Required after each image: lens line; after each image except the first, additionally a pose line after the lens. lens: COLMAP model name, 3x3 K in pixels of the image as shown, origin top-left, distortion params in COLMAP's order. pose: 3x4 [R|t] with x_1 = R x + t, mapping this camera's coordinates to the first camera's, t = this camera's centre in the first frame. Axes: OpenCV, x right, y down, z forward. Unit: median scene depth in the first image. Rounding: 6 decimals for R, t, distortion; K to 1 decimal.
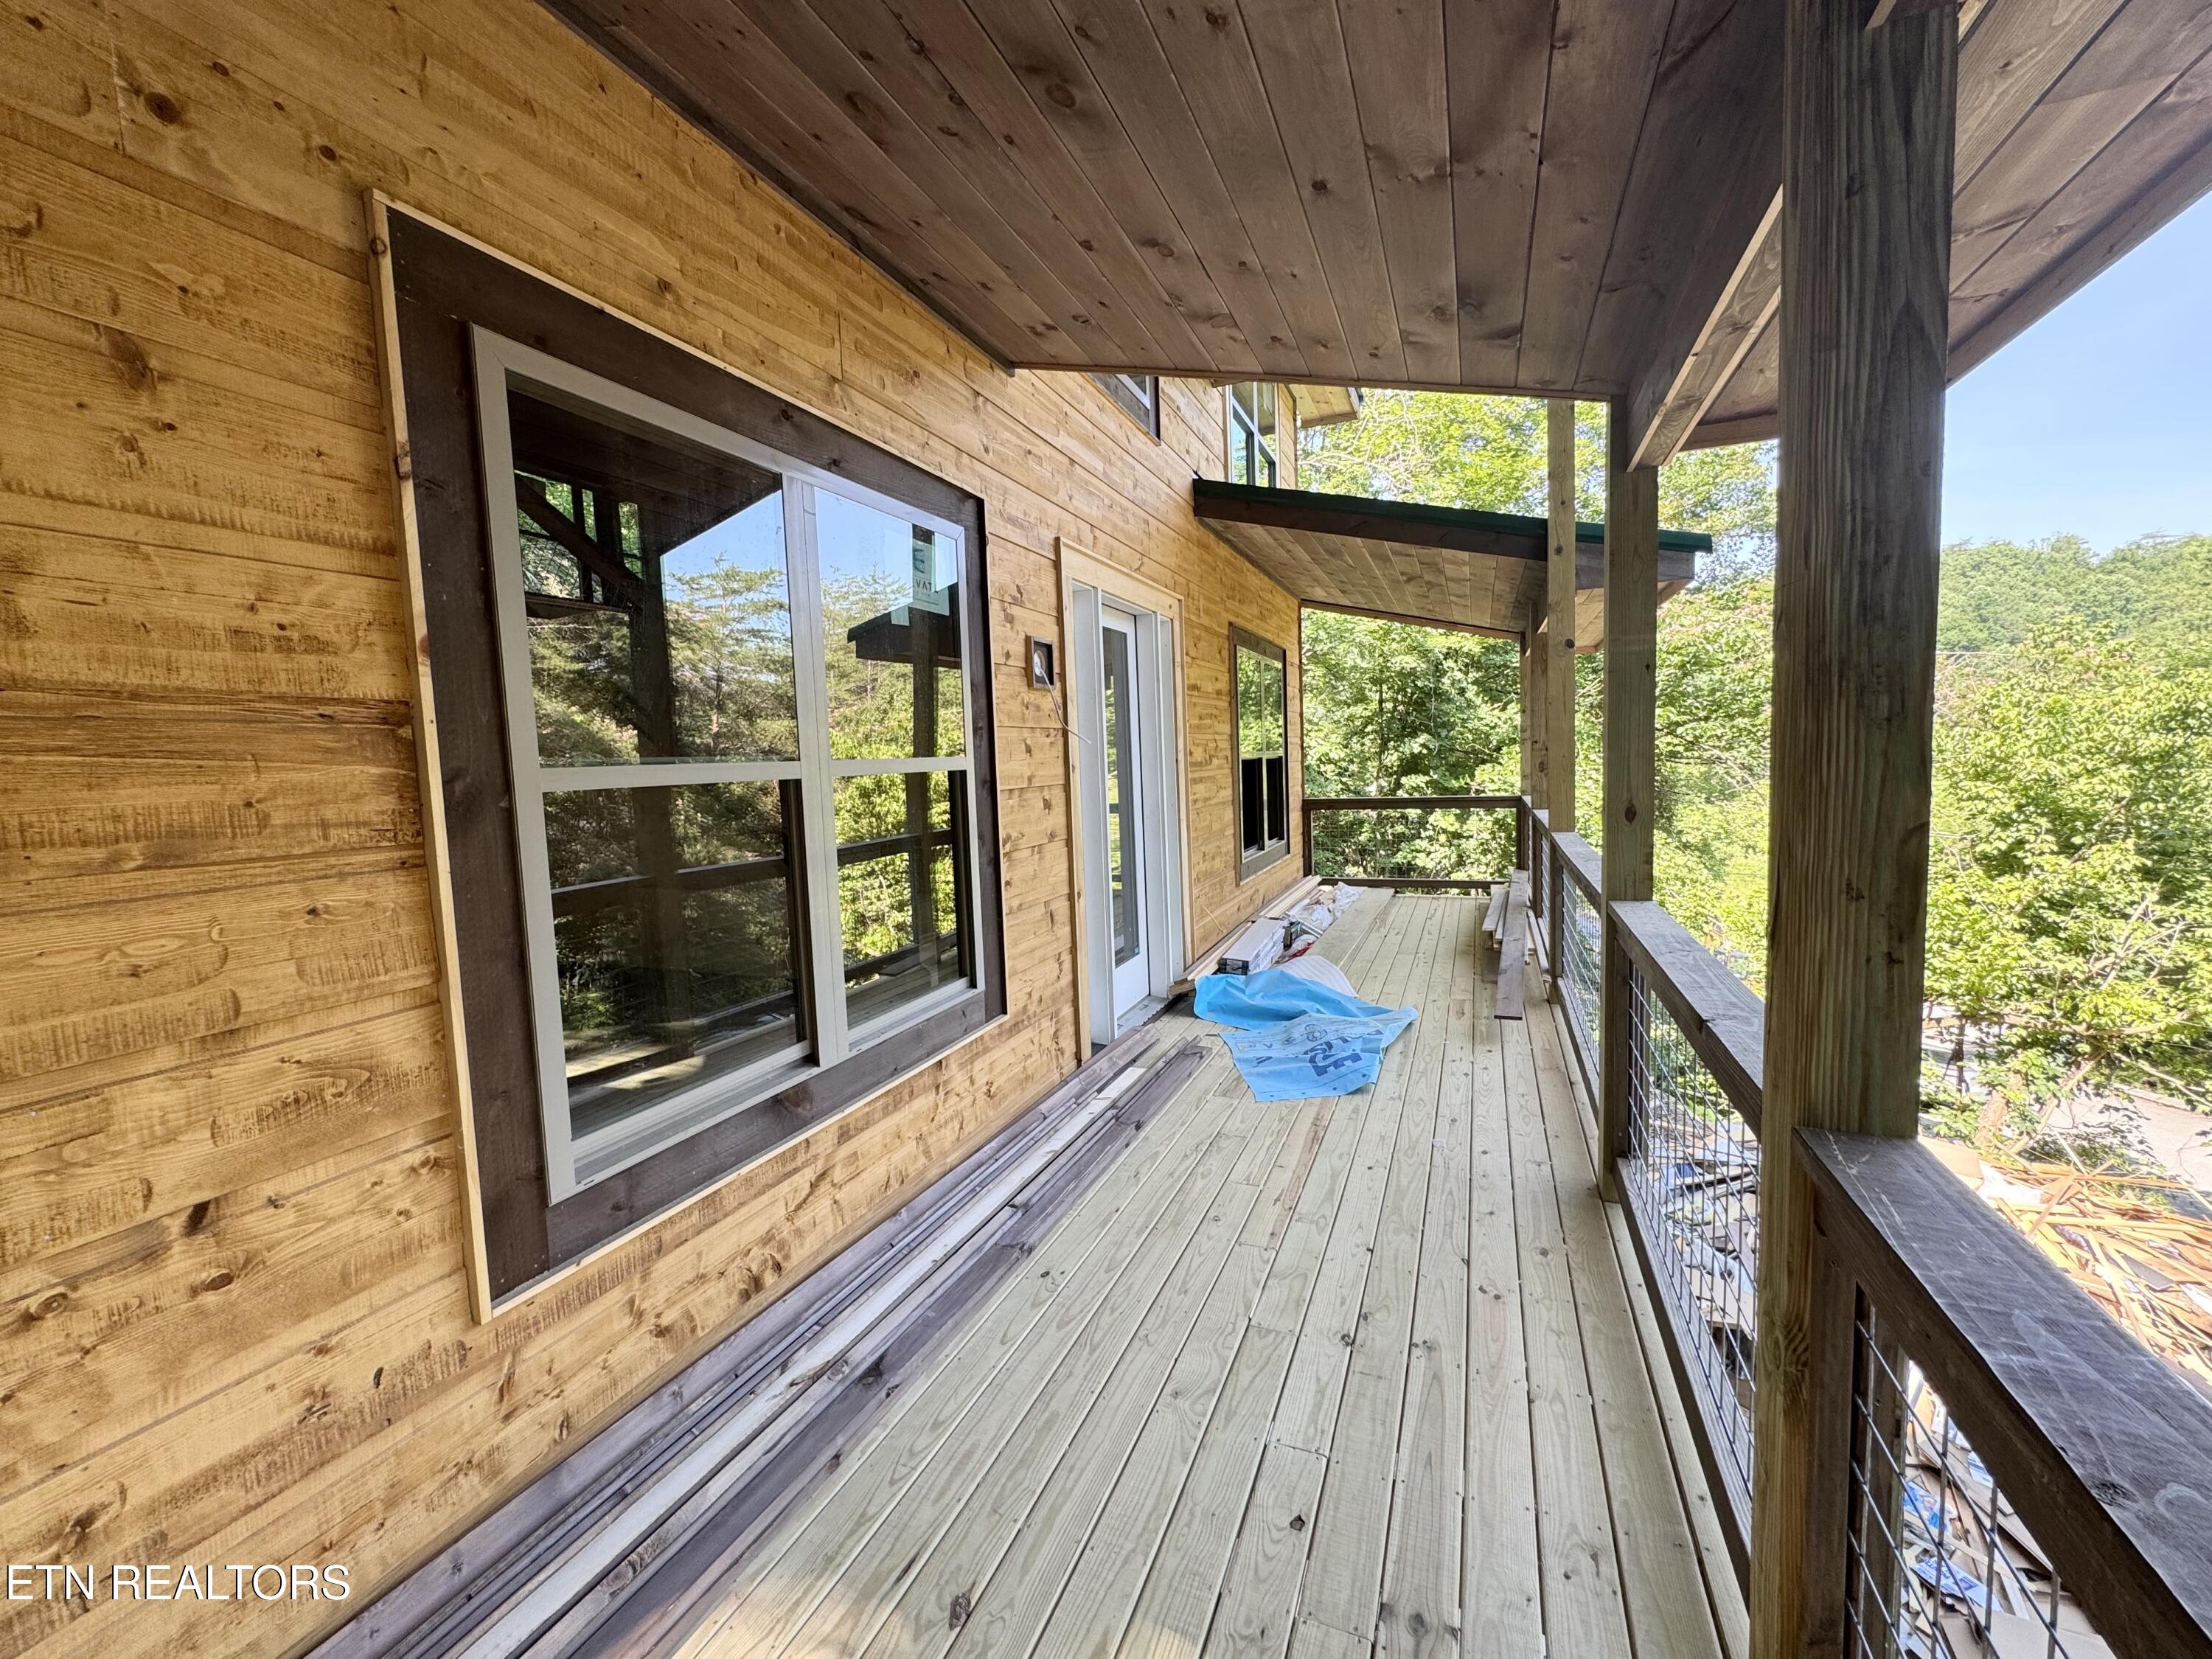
lens RADIAL K [[884.0, 0, 1103.6], [0, 884.0, 829.0], [0, 0, 1]] dist [-0.004710, 0.000179]
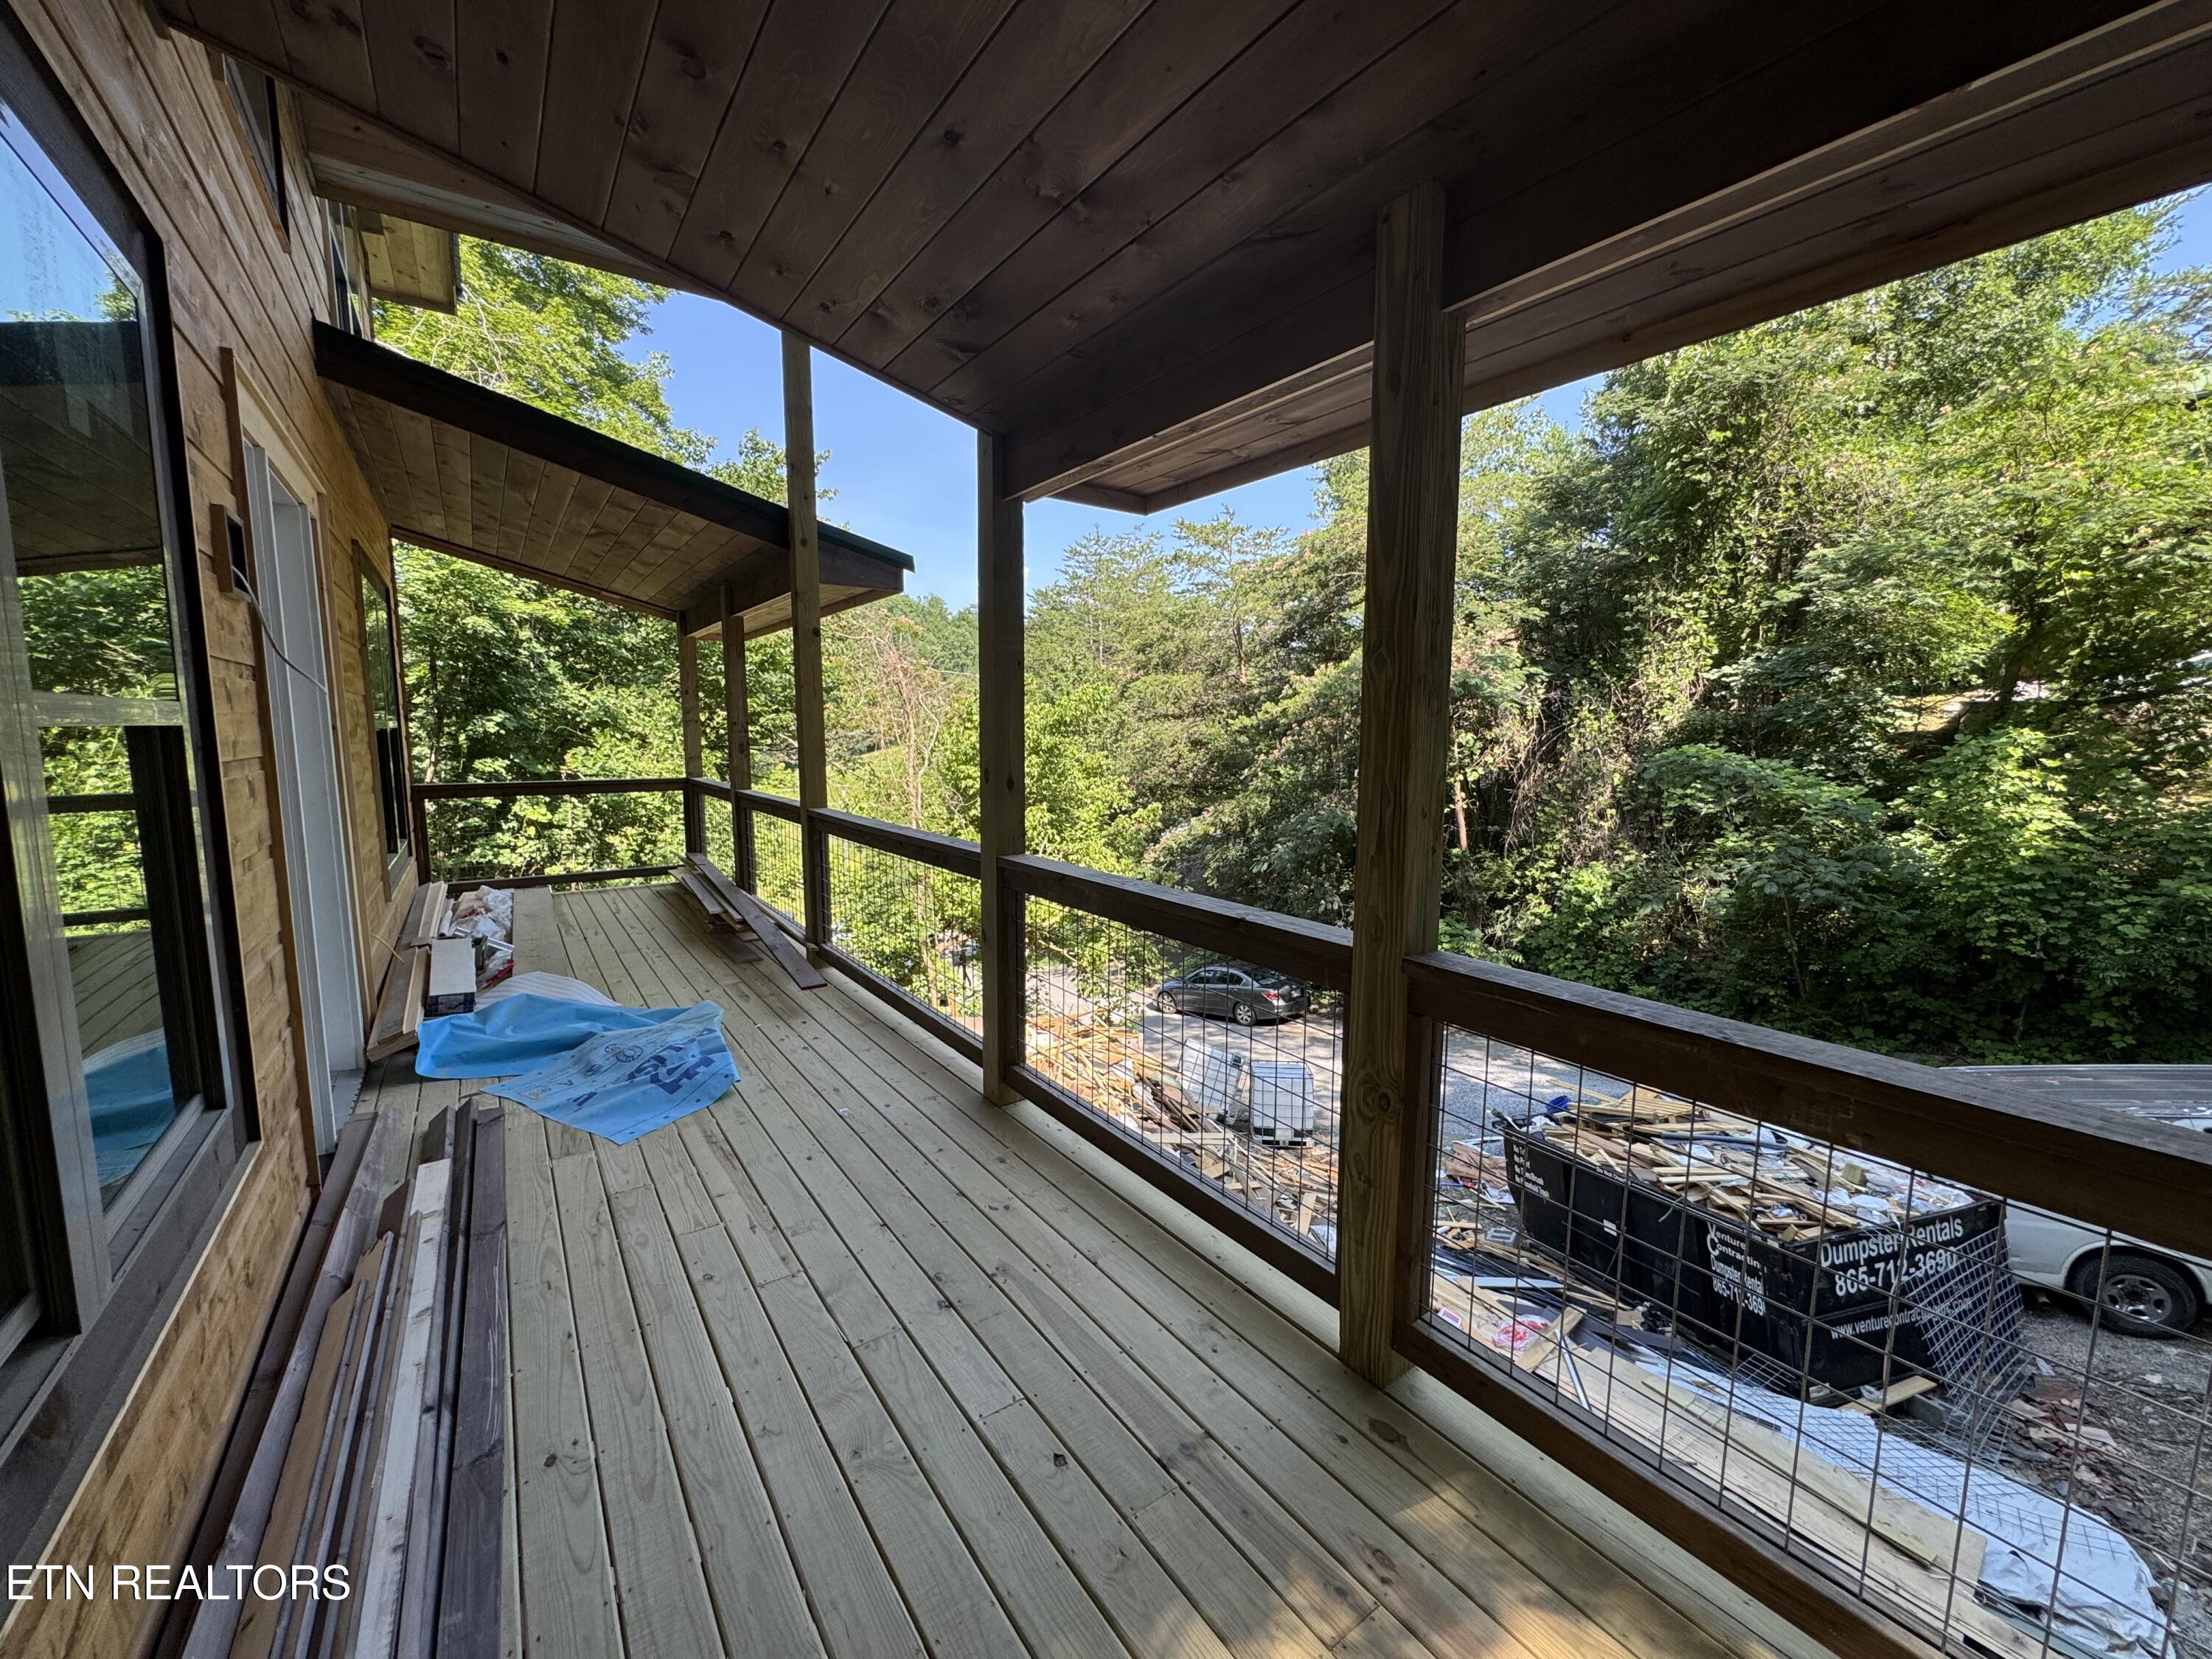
lens RADIAL K [[884.0, 0, 1103.6], [0, 884.0, 829.0], [0, 0, 1]] dist [-0.004710, 0.000179]
pose [[0.527647, -0.056750, 0.847566, -0.216579], [0.044358, 0.998245, 0.039224, 0.001826], [-0.848305, 0.016900, 0.529238, 0.143169]]
